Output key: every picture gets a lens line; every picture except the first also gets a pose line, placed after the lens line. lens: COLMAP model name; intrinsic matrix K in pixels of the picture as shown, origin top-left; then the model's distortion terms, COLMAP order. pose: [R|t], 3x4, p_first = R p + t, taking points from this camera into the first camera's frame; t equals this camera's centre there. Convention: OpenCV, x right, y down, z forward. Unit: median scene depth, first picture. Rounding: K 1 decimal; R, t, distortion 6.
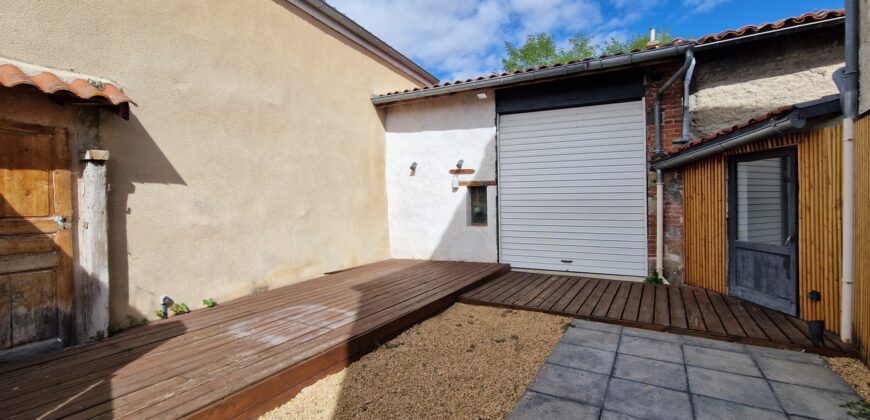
lens RADIAL K [[370.4, 0, 450.0], [0, 370.4, 201.6], [0, 0, 1]] dist [0.007650, -0.004224]
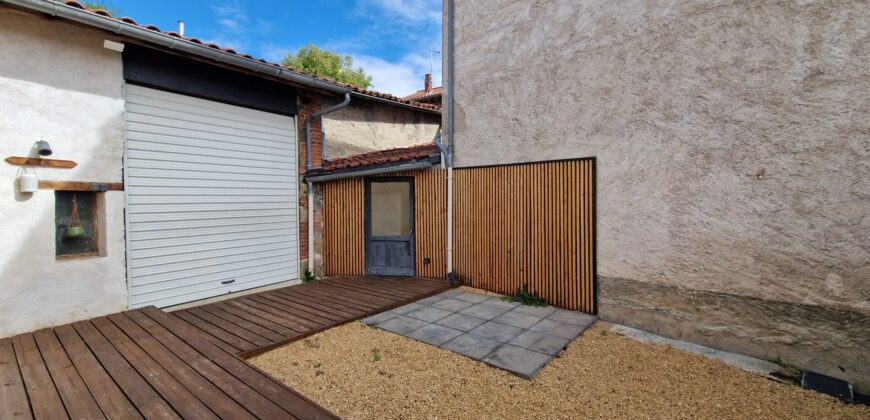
lens RADIAL K [[370.4, 0, 431.2], [0, 370.4, 203.6], [0, 0, 1]] dist [0.007650, -0.004224]
pose [[0.164984, -0.009506, 0.986250, -0.595803], [0.009243, 0.999925, 0.008092, -0.030491], [-0.986253, 0.007781, 0.165059, 0.512822]]
